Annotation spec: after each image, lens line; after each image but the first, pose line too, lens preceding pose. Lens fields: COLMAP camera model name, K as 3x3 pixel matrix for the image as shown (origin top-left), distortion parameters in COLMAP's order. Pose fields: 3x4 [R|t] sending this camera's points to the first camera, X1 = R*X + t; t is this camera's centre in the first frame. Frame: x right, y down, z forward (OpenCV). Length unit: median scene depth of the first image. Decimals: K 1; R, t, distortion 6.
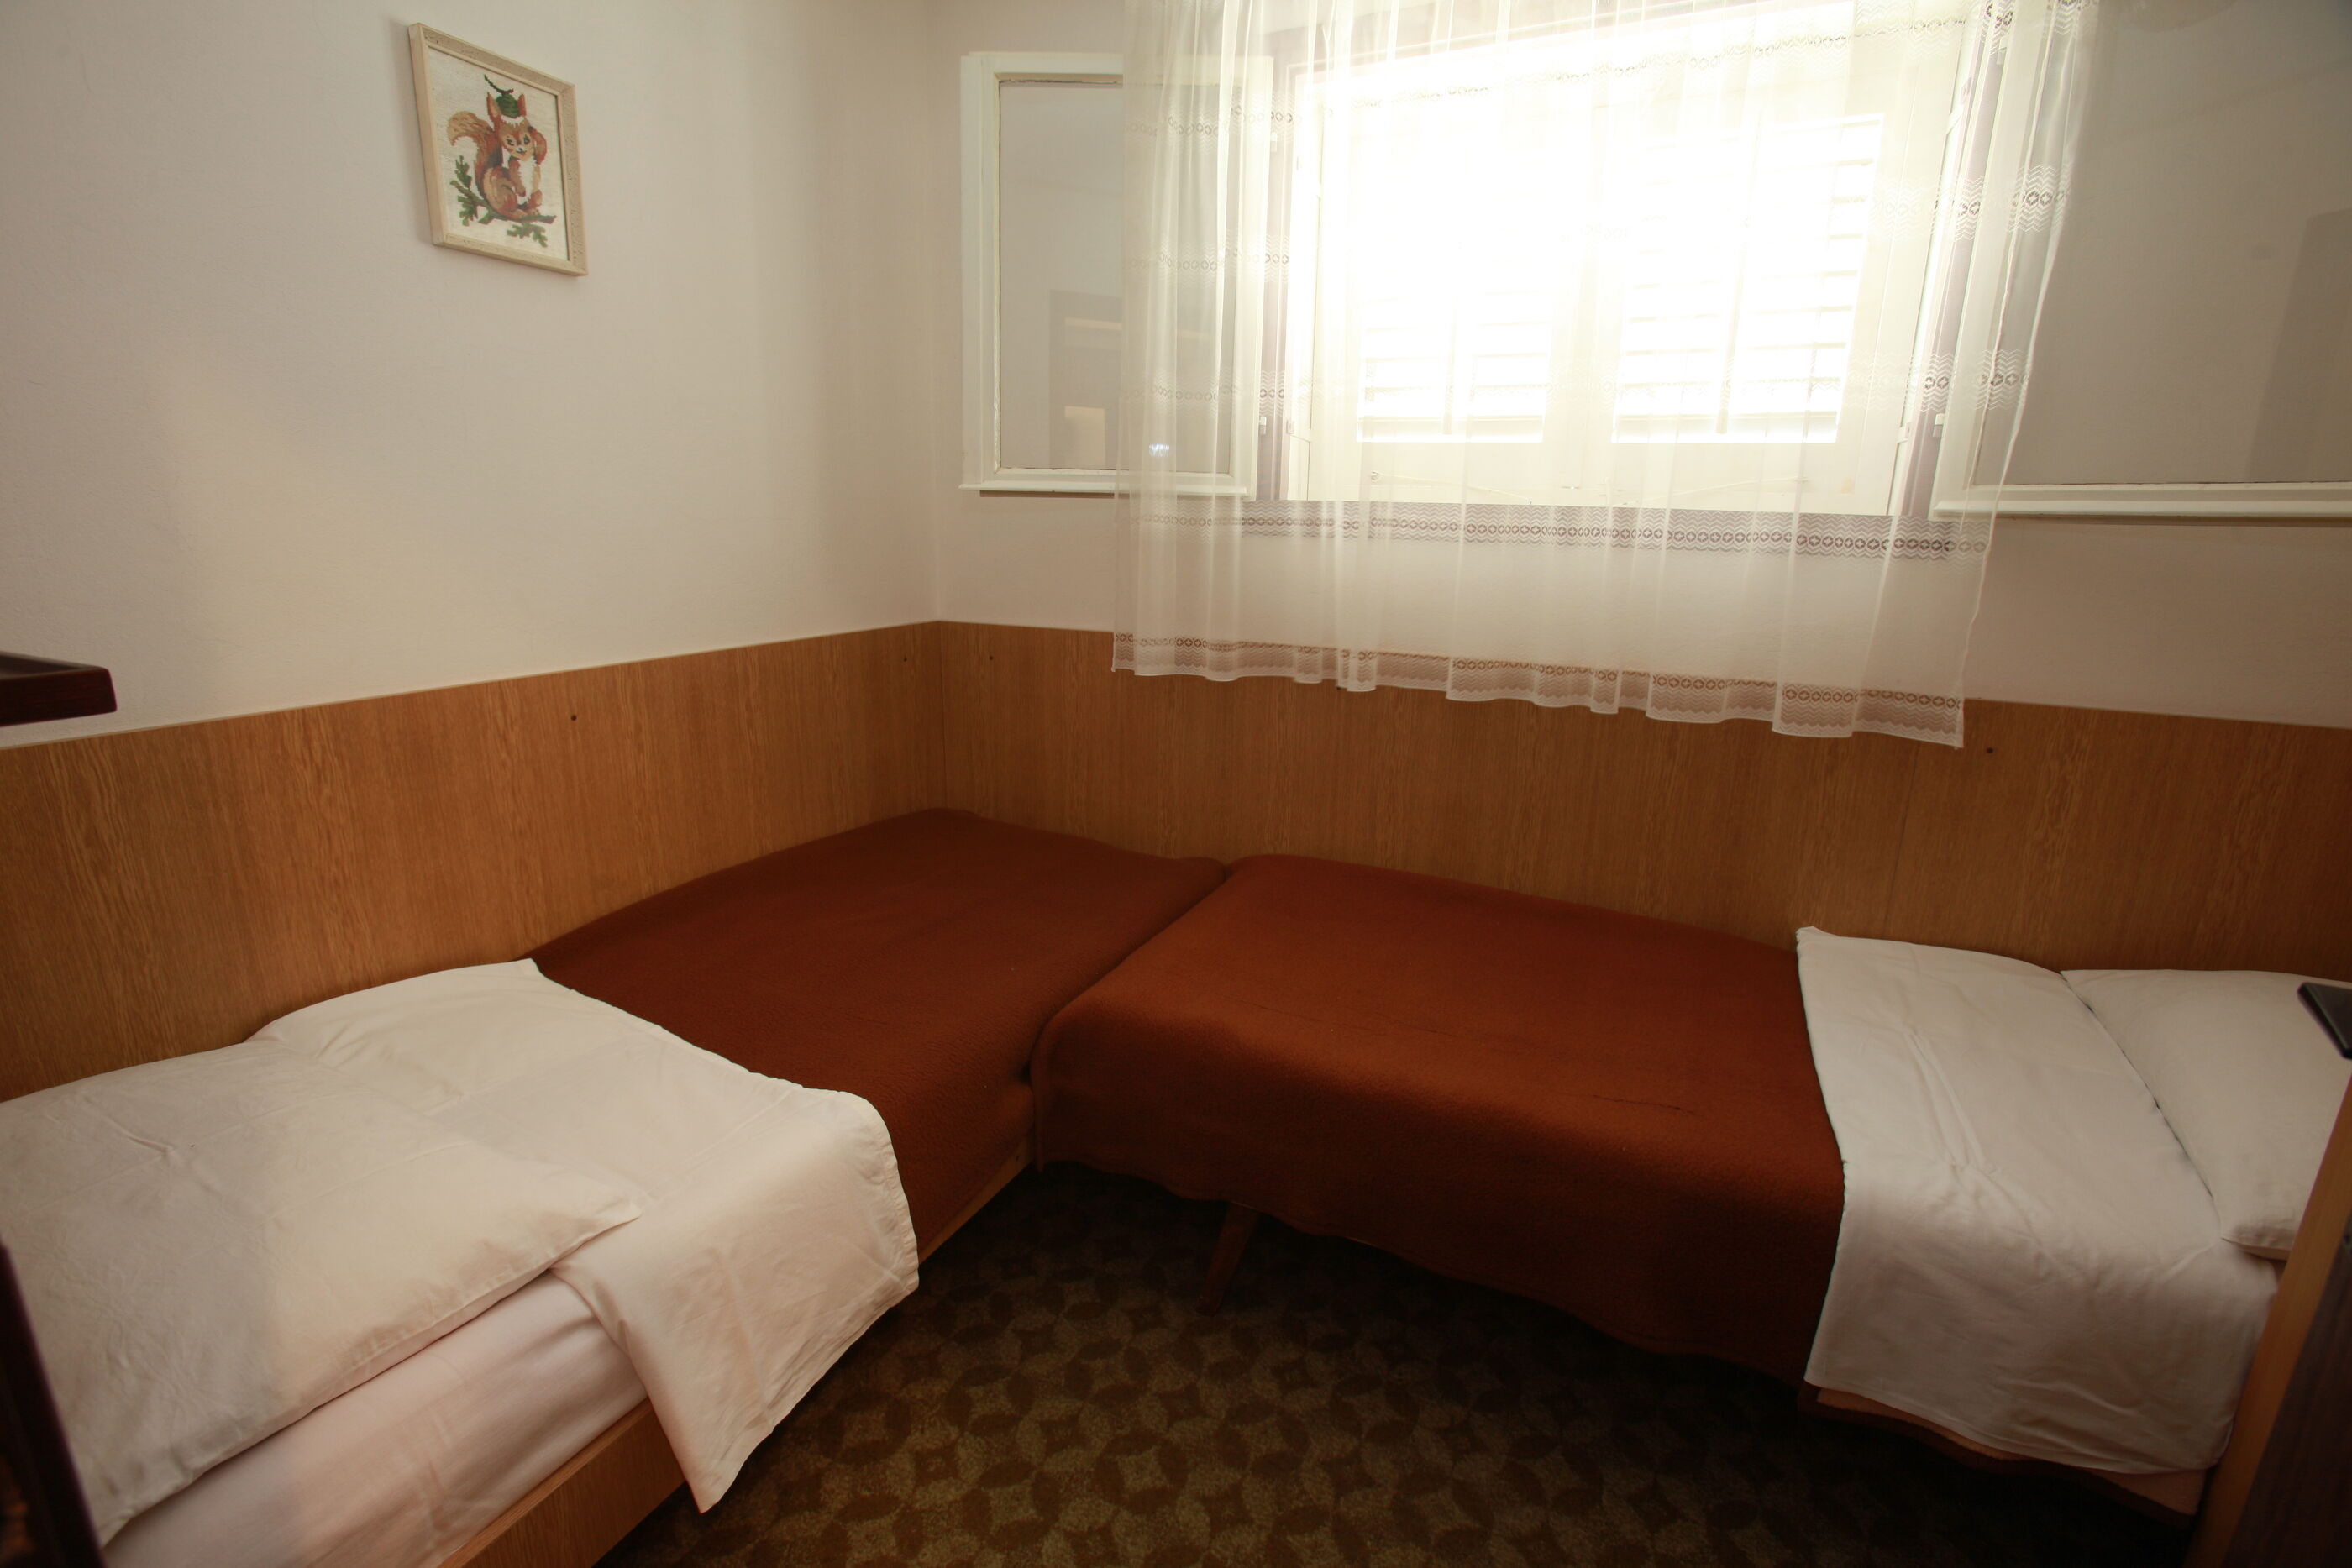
lens RADIAL K [[1057.2, 0, 1146.6], [0, 1057.2, 791.7], [0, 0, 1]] dist [-0.068706, 0.022887]
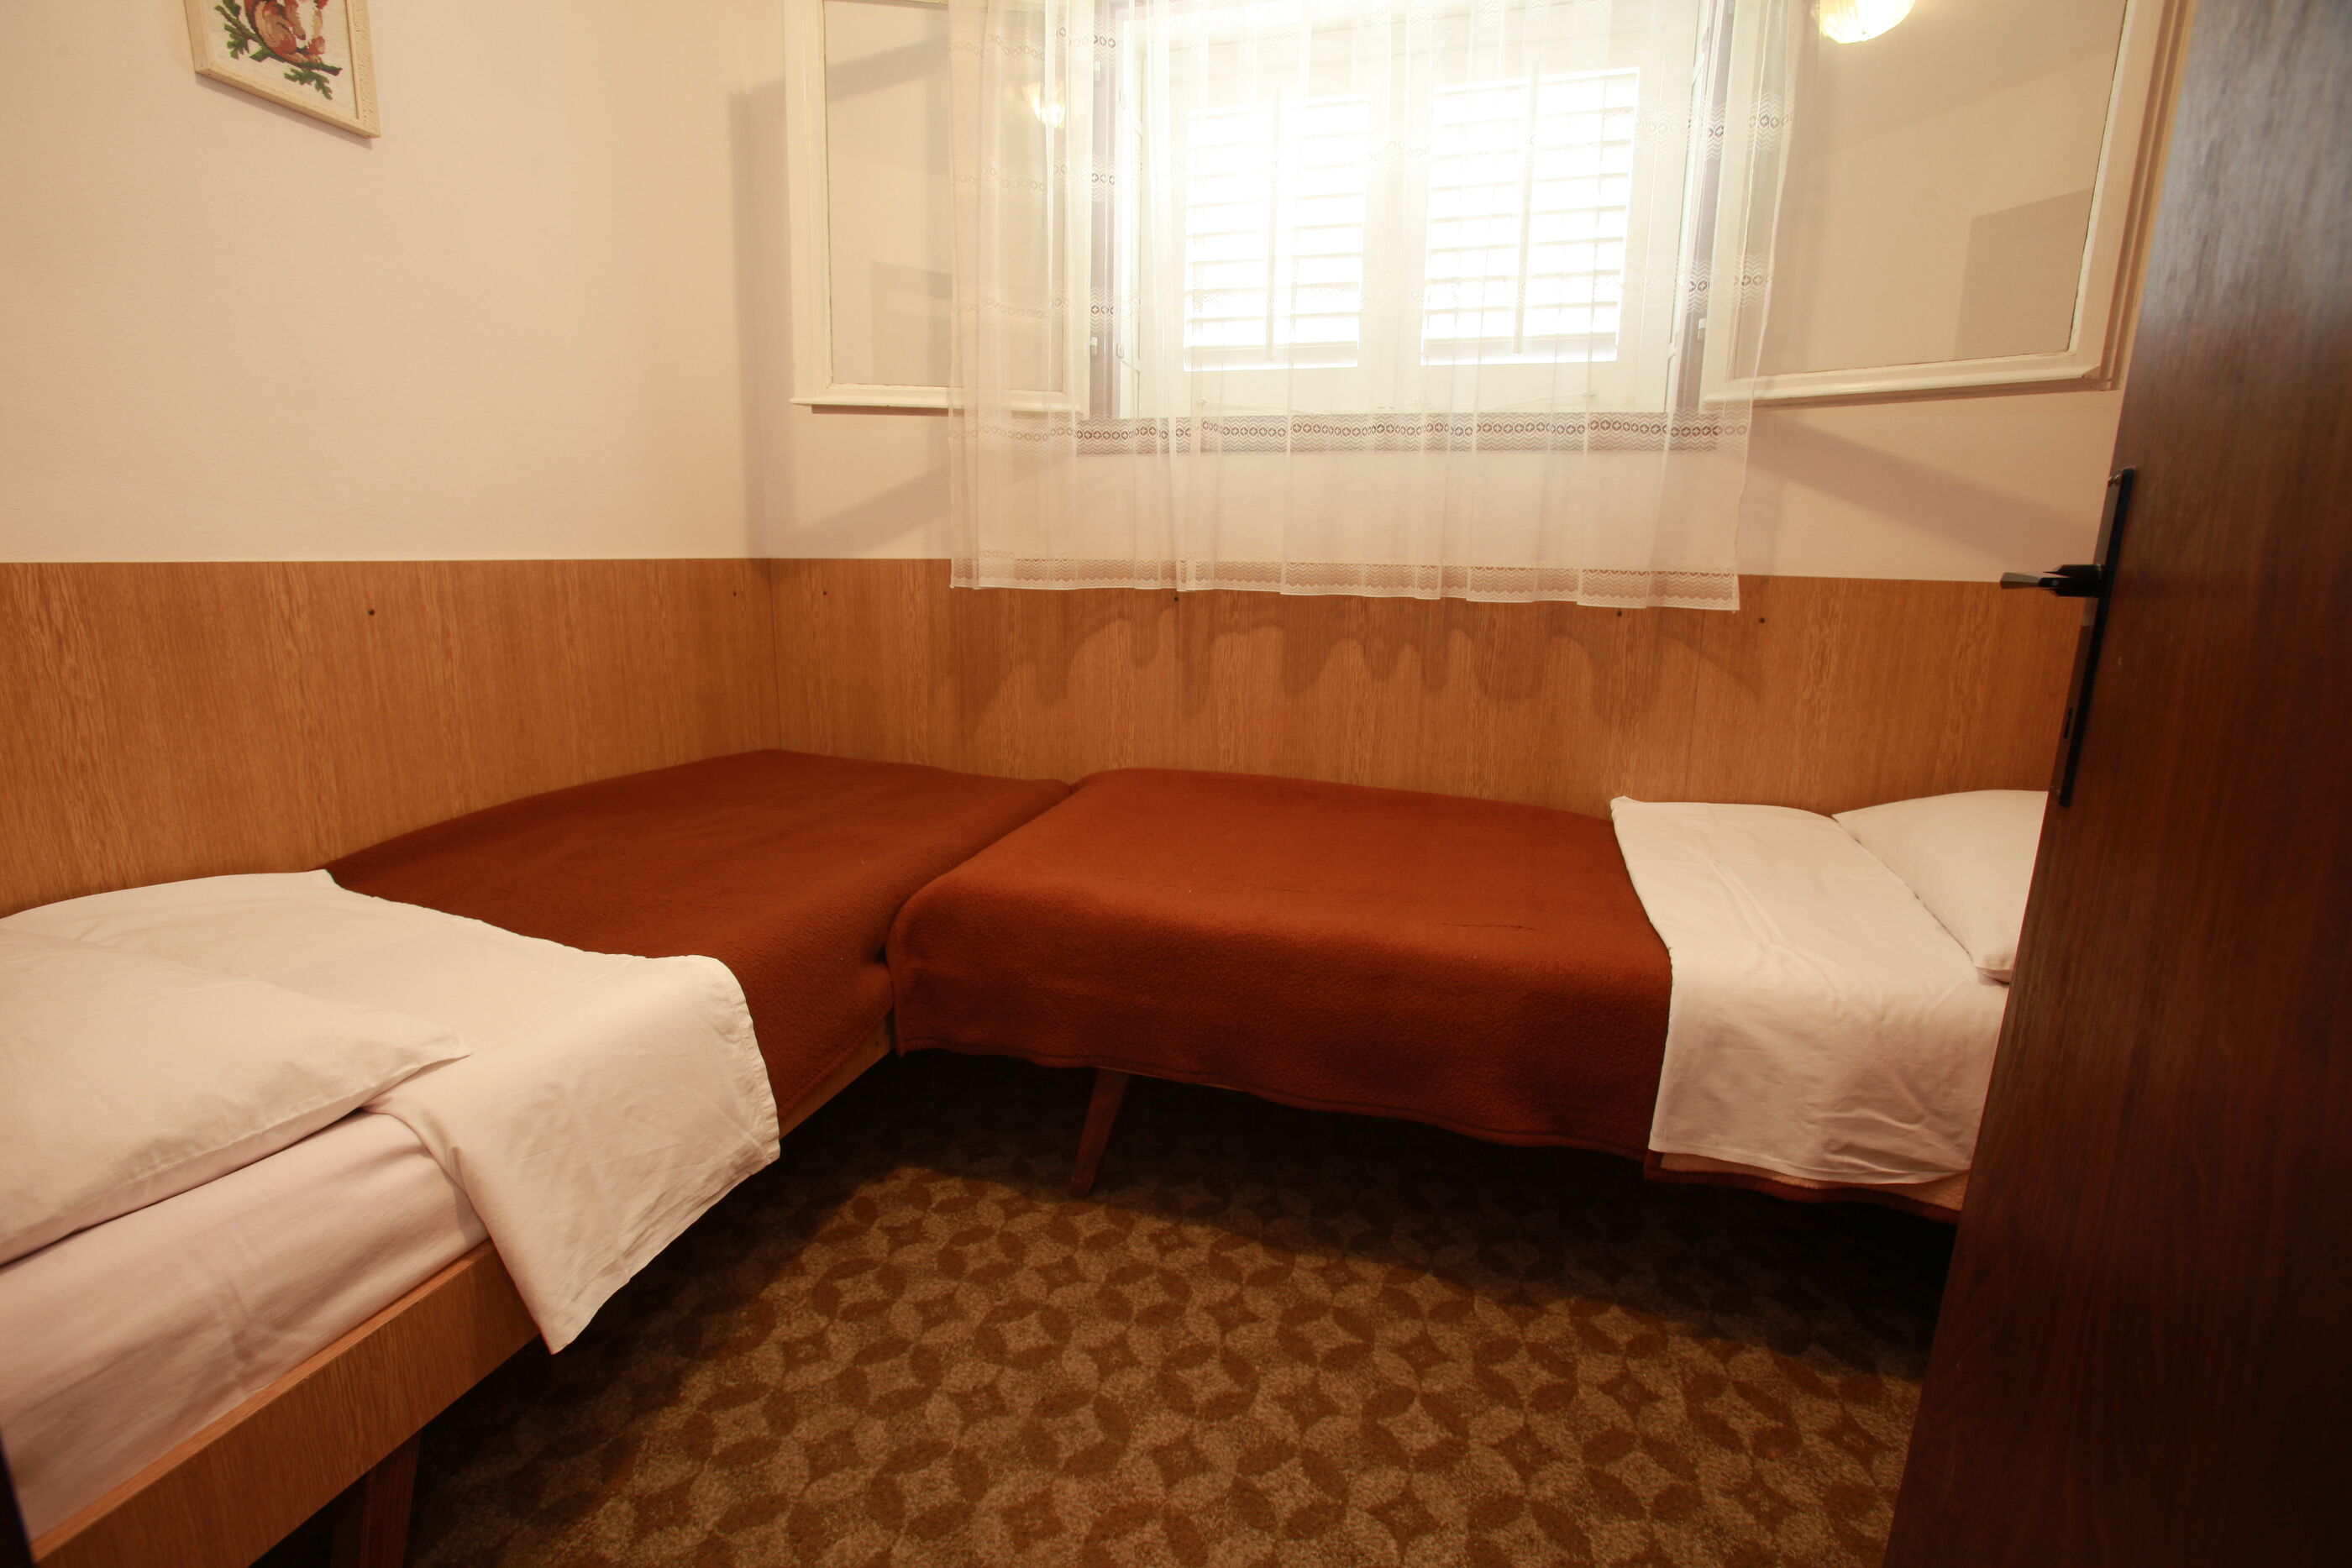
lens RADIAL K [[1062.1, 0, 1146.3], [0, 1062.1, 783.5], [0, 0, 1]] dist [-0.077085, 0.029855]
pose [[0.986586, -0.036847, 0.159029, -0.025953], [0.042234, 0.998638, -0.030629, 0.163392], [-0.157684, 0.036934, 0.986799, -0.004991]]
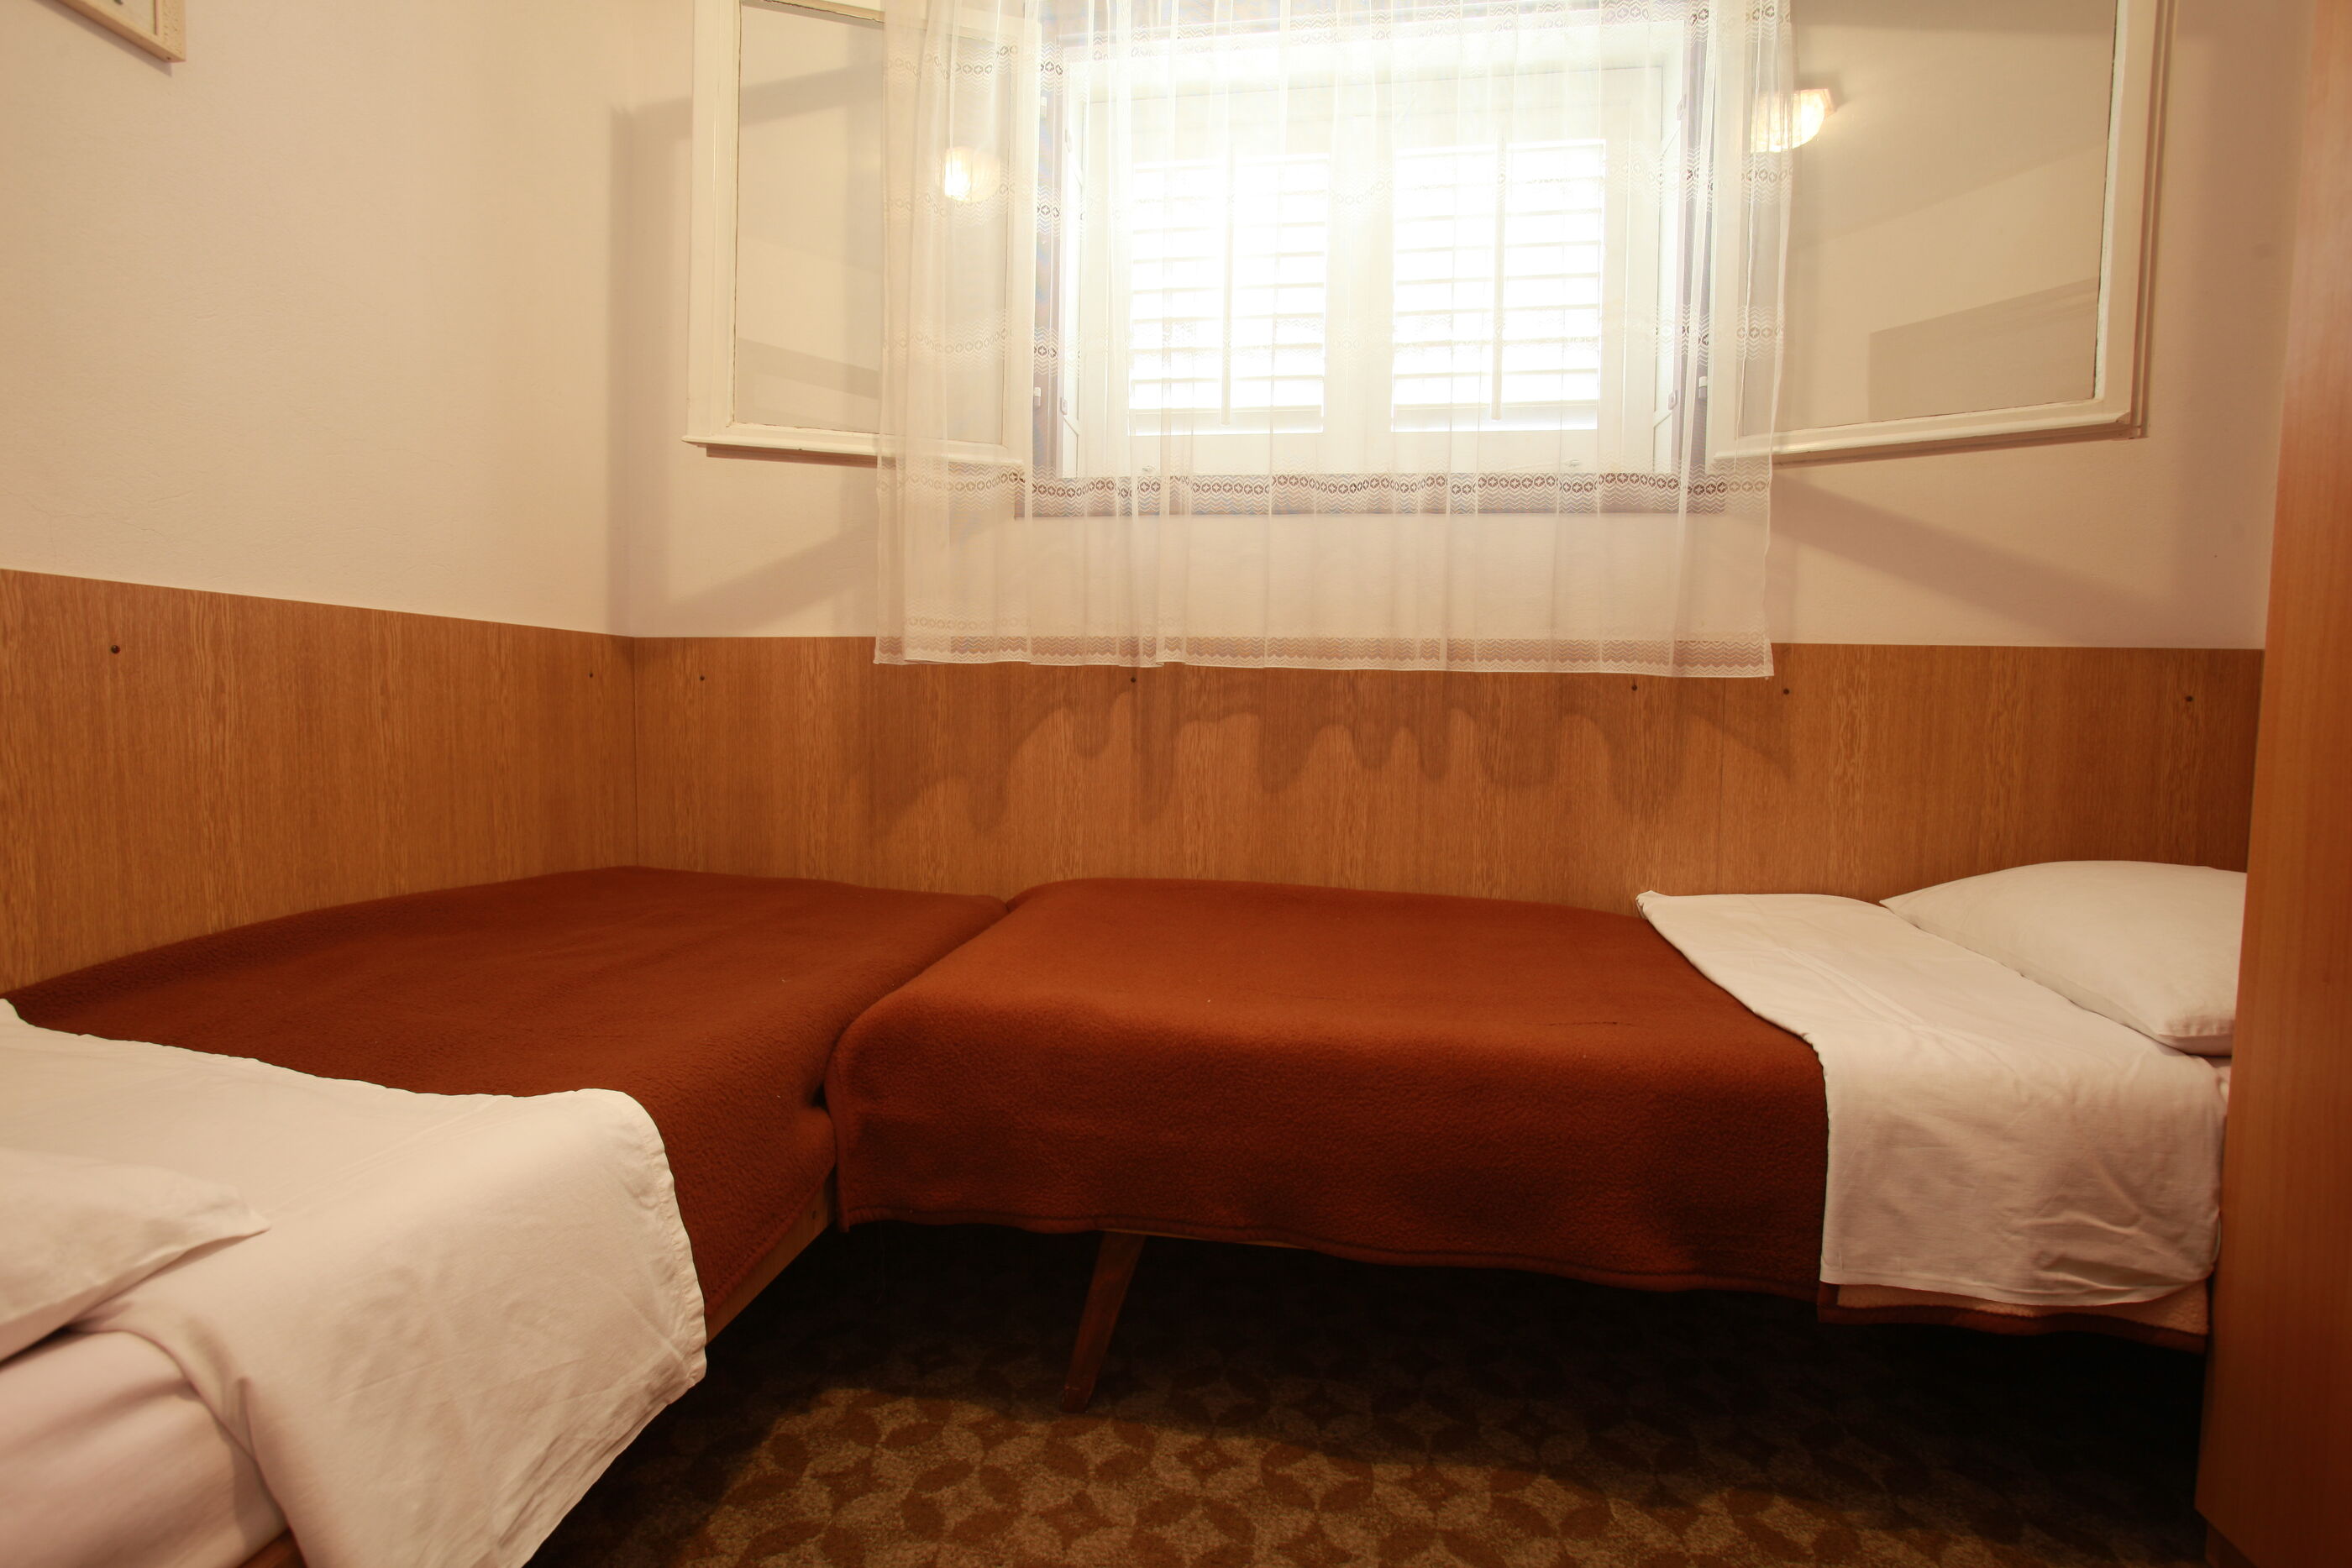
lens RADIAL K [[1150.6, 0, 1152.1], [0, 1150.6, 781.5], [0, 0, 1]] dist [-0.069698, 0.031288]
pose [[0.954111, -0.018017, 0.298911, -0.140397], [0.070798, 0.983462, -0.166704, 0.219026], [-0.290964, 0.180216, 0.939607, 0.151078]]
